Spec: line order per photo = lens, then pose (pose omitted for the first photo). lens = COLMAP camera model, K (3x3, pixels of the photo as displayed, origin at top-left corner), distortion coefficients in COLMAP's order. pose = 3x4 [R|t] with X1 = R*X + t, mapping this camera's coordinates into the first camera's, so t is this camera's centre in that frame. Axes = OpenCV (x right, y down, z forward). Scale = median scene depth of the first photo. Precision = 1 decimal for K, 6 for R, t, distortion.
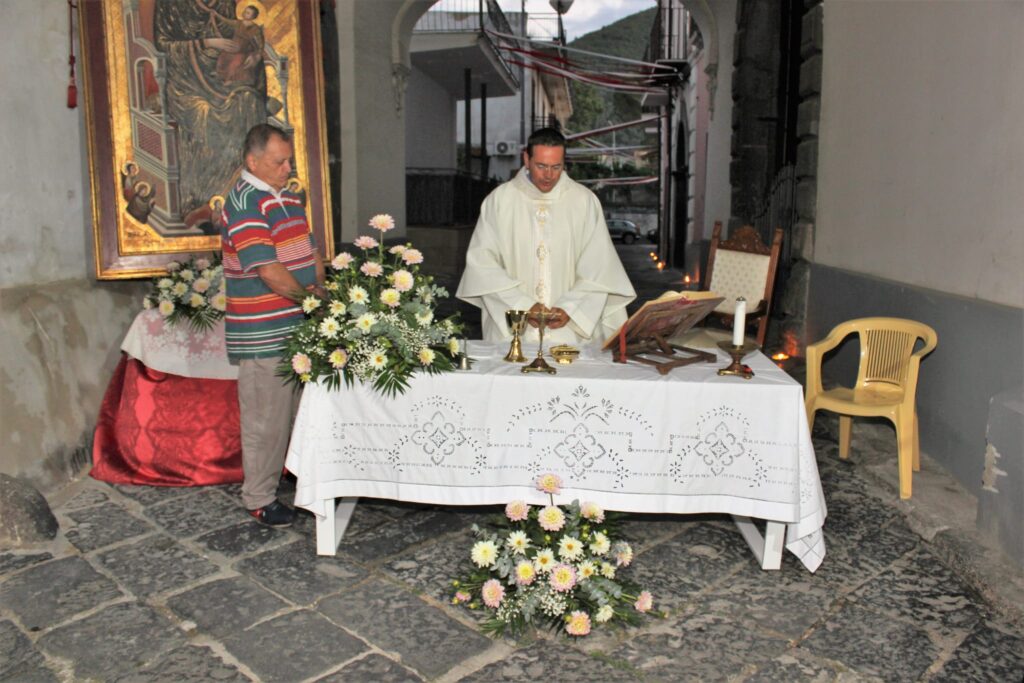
lens RADIAL K [[857.2, 0, 509.9], [0, 857.2, 341.5], [0, 0, 1]] dist [-0.166743, 0.145620]
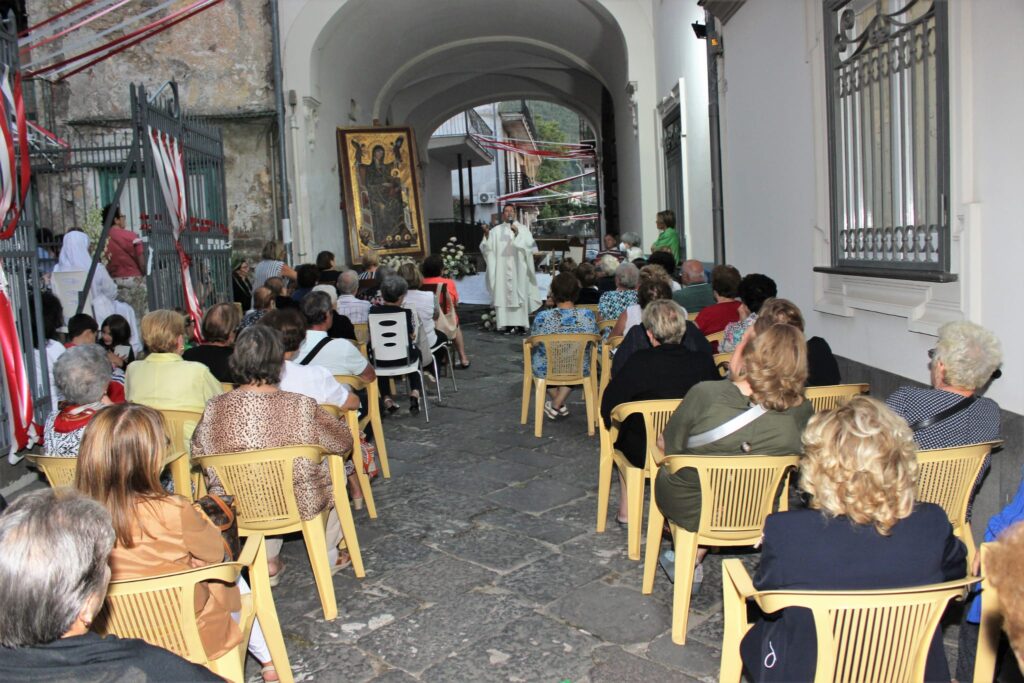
lens RADIAL K [[861.3, 0, 510.5], [0, 861.3, 339.2], [0, 0, 1]] dist [-0.164671, 0.144364]
pose [[0.998299, -0.057144, 0.011539, 0.026176], [0.057636, 0.997175, -0.048165, 0.369886], [-0.008755, 0.048748, 0.998773, -2.059252]]
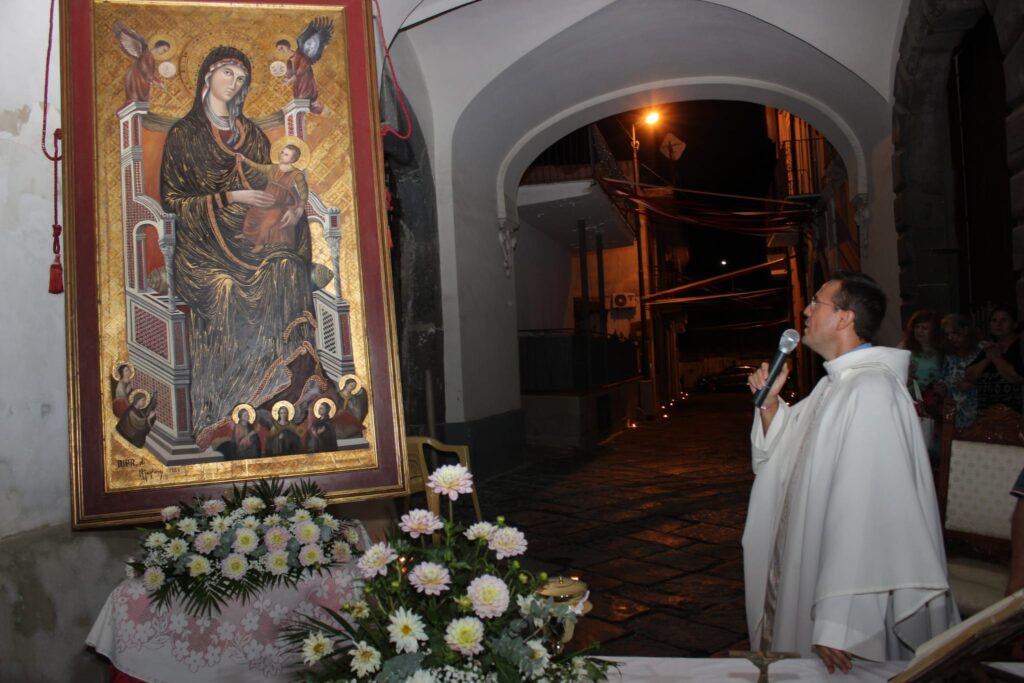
lens RADIAL K [[861.3, 0, 510.5], [0, 861.3, 339.2], [0, 0, 1]] dist [-0.164671, 0.144364]
pose [[0.989476, -0.052762, -0.134735, -0.023385], [0.027846, 0.983179, -0.180508, -0.093003], [0.141993, 0.174856, 0.974301, 0.325154]]
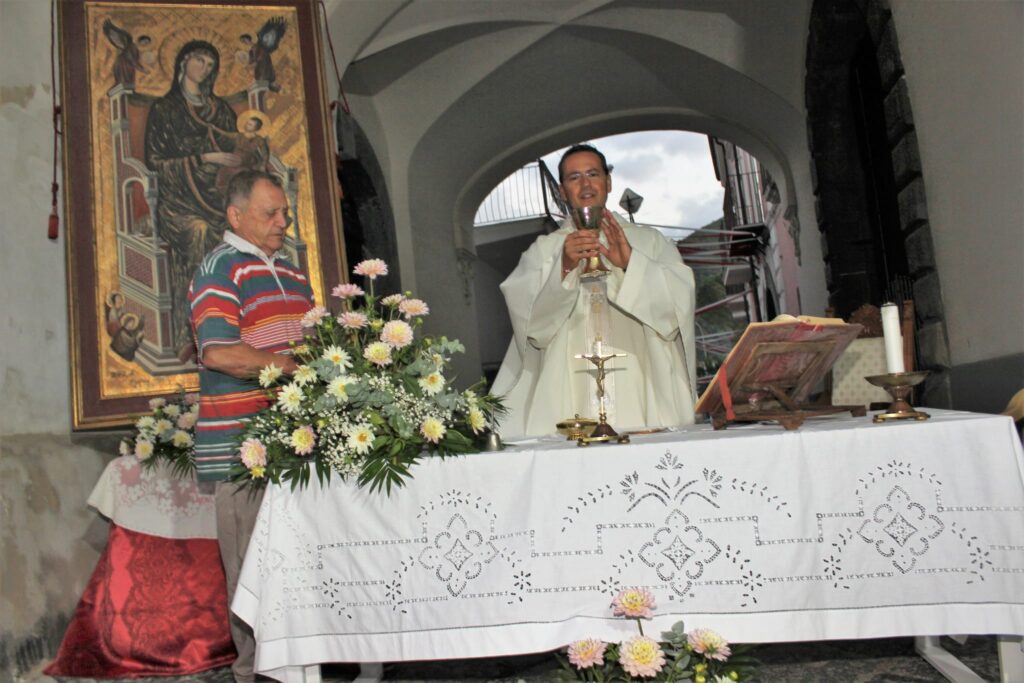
lens RADIAL K [[859.0, 0, 509.0], [0, 859.0, 345.7], [0, 0, 1]] dist [-0.159464, 0.133553]
pose [[0.988085, -0.112926, -0.104575, 0.027707], [0.082772, 0.962721, -0.257520, 0.091014], [0.129758, 0.245796, 0.960597, 0.232255]]
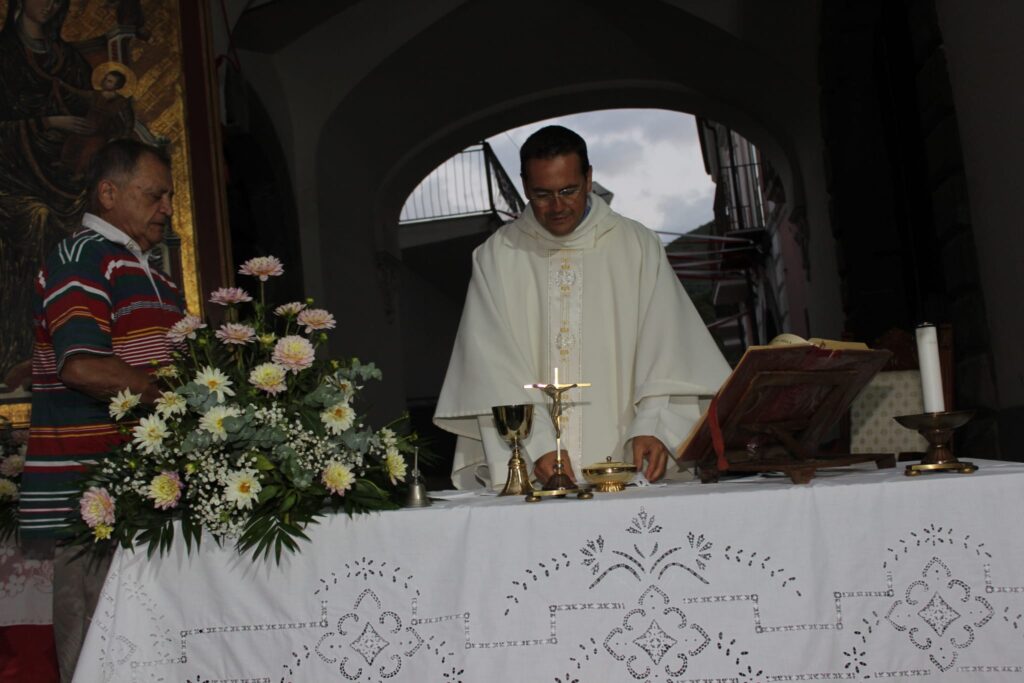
lens RADIAL K [[1087.2, 0, 509.7], [0, 1087.2, 338.0], [0, 0, 1]] dist [-0.121062, 0.144230]
pose [[0.994291, -0.099424, -0.038739, 0.027352], [0.084177, 0.953973, -0.287835, 0.091592], [0.065574, 0.282931, 0.956896, 0.242432]]
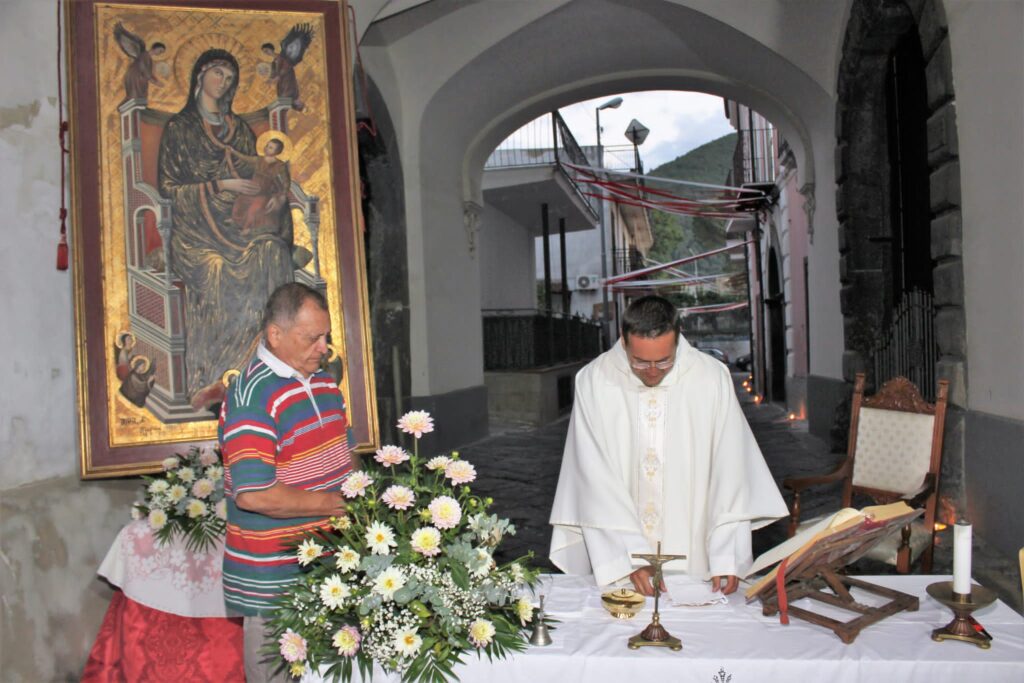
lens RADIAL K [[857.2, 0, 509.9], [0, 857.2, 341.5], [0, 0, 1]] dist [-0.166743, 0.145620]
pose [[0.994394, -0.041162, -0.097395, -0.003232], [0.025740, 0.987641, -0.154603, -0.069567], [0.102555, 0.151229, 0.983164, 0.230897]]
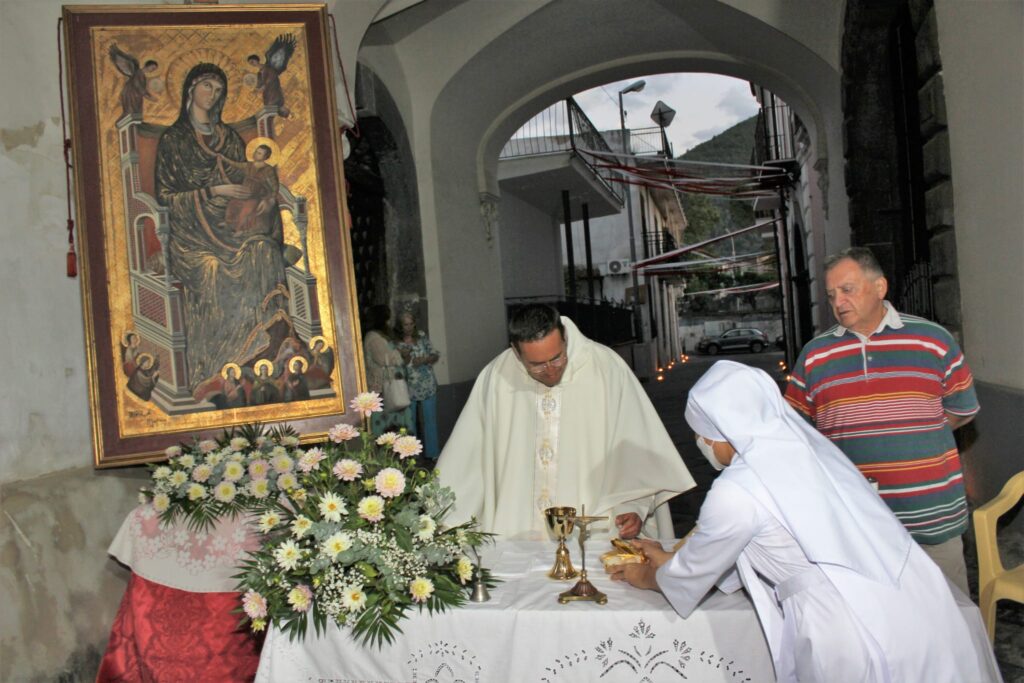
lens RADIAL K [[858.5, 0, 502.9], [0, 858.5, 343.4], [0, 0, 1]] dist [-0.164761, 0.144870]
pose [[0.984978, -0.075689, -0.155210, 0.065927], [0.053662, 0.988483, -0.141496, -0.056540], [0.164132, 0.131041, 0.977696, 0.196150]]
